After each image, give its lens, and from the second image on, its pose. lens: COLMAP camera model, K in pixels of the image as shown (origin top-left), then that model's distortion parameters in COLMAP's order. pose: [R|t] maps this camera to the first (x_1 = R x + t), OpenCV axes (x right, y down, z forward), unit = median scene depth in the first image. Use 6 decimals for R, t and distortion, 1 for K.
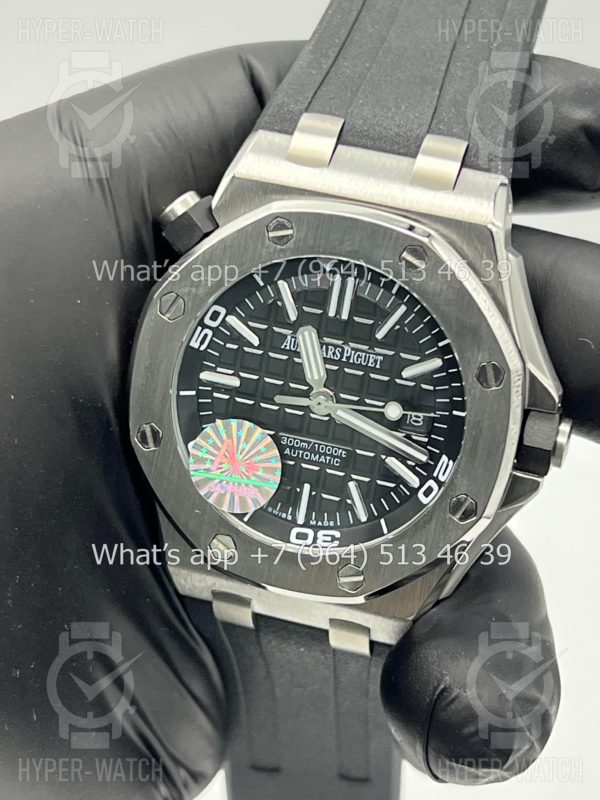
lens RADIAL K [[1881.3, 0, 297.0], [0, 1881.3, 398.6], [0, 0, 1]] dist [0.208914, 0.000000]
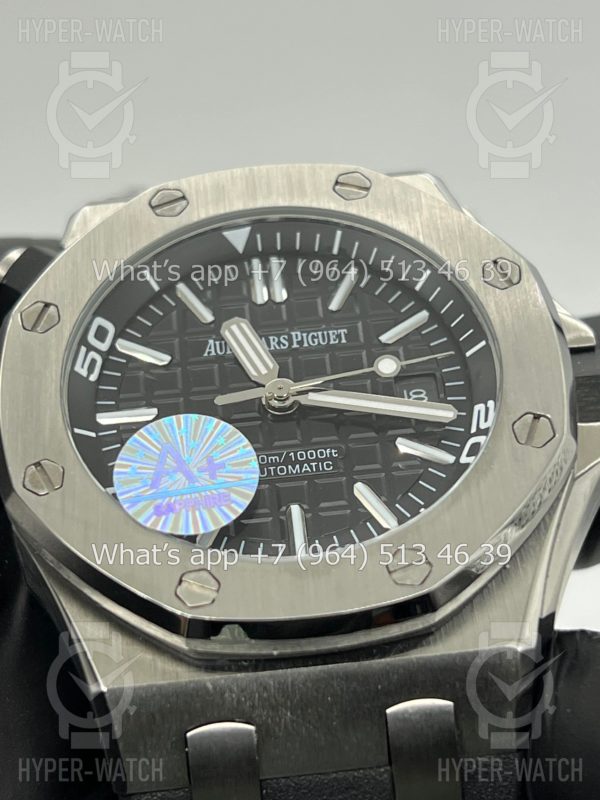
lens RADIAL K [[1881.3, 0, 295.6], [0, 1881.3, 404.3], [0, 0, 1]] dist [0.208914, 0.000000]
pose [[0.944521, -0.113905, 0.308068, -0.194681], [0.299860, 0.681782, -0.667276, 0.464810], [-0.134029, 0.722634, 0.678113, 0.531670]]
